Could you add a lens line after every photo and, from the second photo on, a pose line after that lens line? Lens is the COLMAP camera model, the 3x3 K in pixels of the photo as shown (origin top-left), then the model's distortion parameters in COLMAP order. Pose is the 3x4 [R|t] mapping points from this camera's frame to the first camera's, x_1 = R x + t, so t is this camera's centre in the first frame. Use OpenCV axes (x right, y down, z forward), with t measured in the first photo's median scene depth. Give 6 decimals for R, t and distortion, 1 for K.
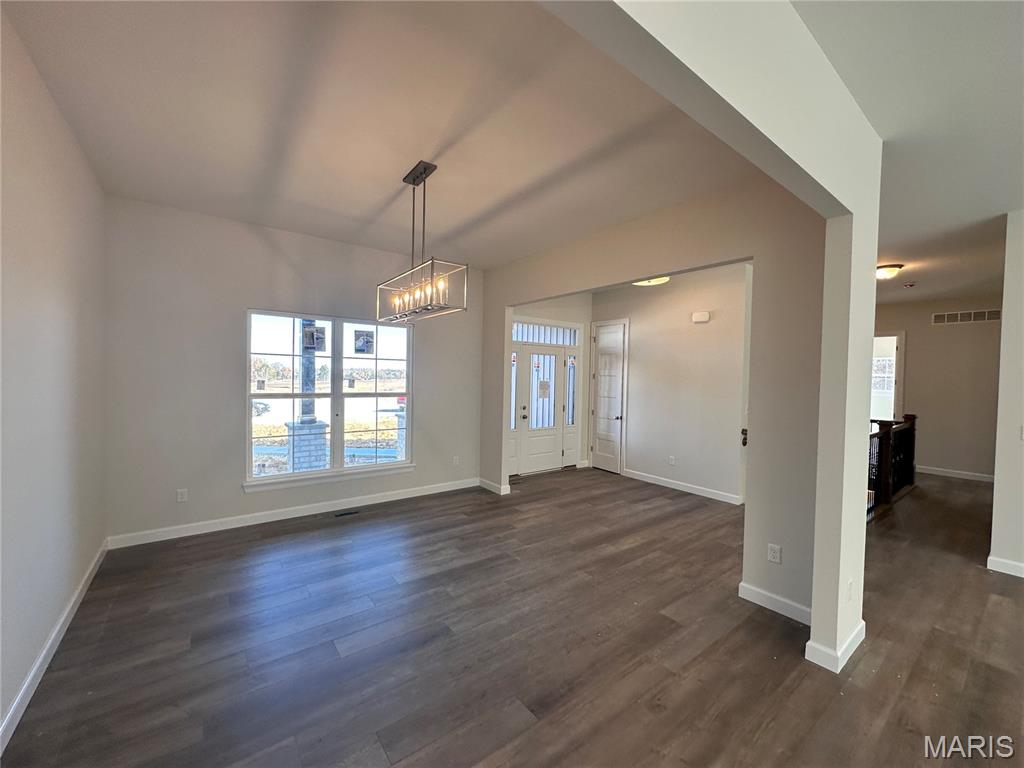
lens RADIAL K [[404.1, 0, 514.9], [0, 404.1, 385.9], [0, 0, 1]] dist [-0.001951, -0.000160]
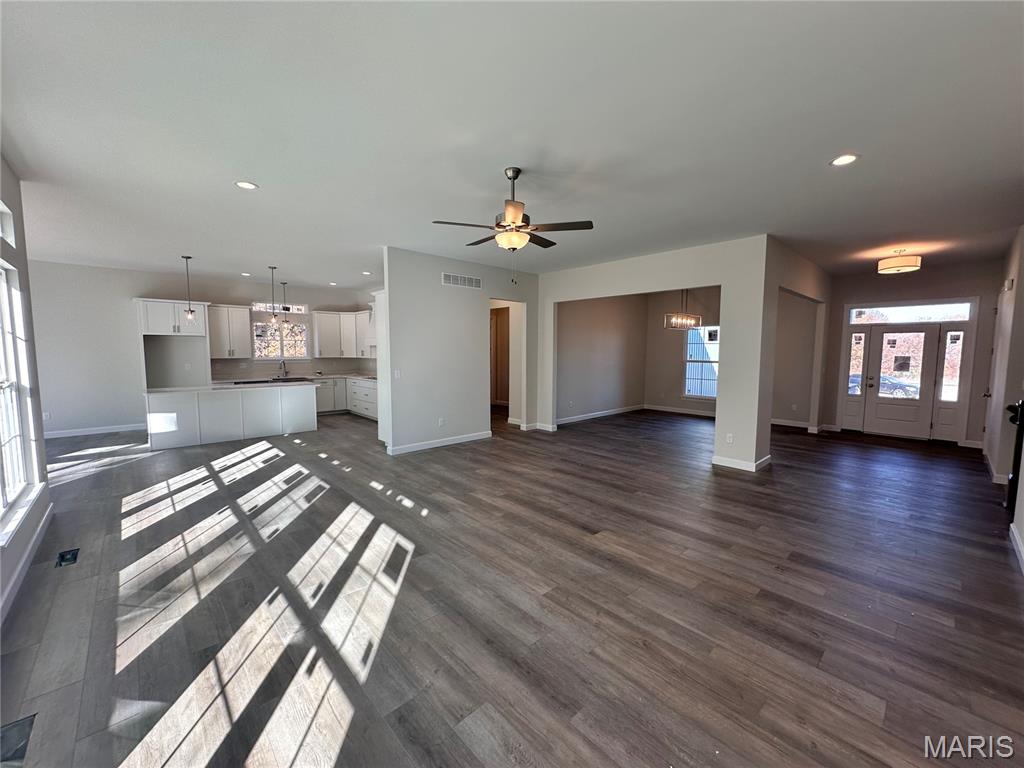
lens RADIAL K [[404.1, 0, 514.5], [0, 404.1, 388.0], [0, 0, 1]] dist [-0.001951, -0.000160]
pose [[0.098810, 0.074148, -0.992340, 1.443959], [-0.030159, 0.996985, 0.071493, 0.037478], [0.994649, 0.022863, 0.100749, -0.248481]]
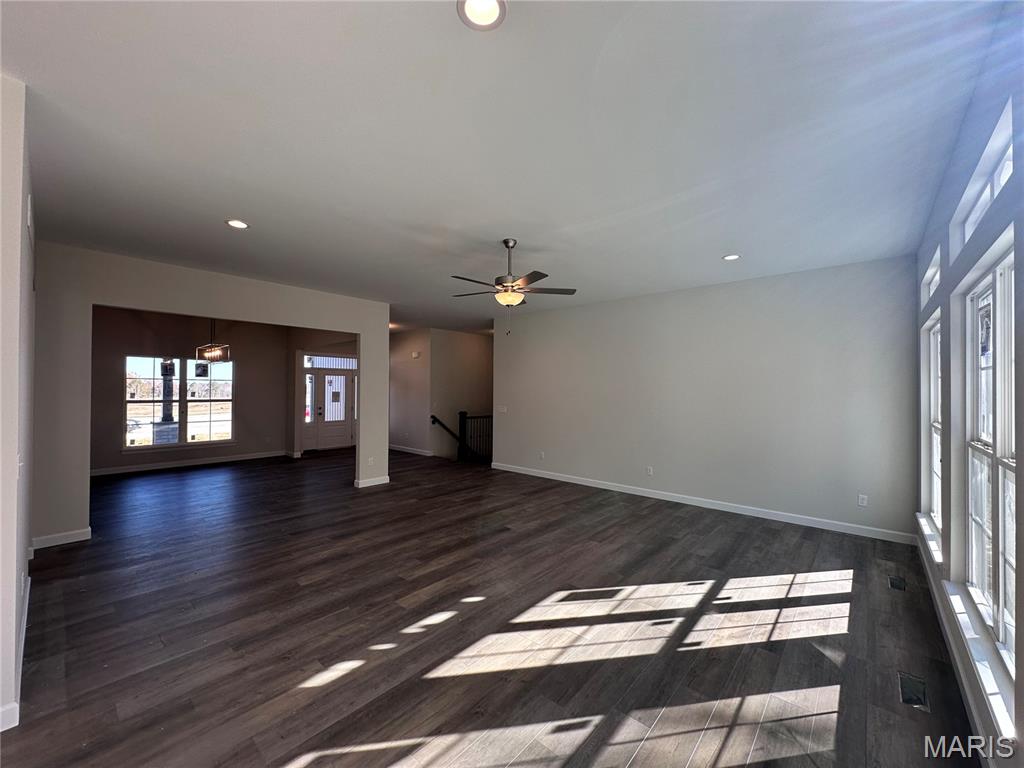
lens RADIAL K [[404.1, 0, 512.9], [0, 404.1, 386.3], [0, 0, 1]] dist [-0.001951, -0.000160]
pose [[0.981945, -0.012535, 0.188748, 0.614682], [0.018608, 0.999363, -0.030436, 0.037119], [-0.188247, 0.033399, 0.981554, -0.957762]]
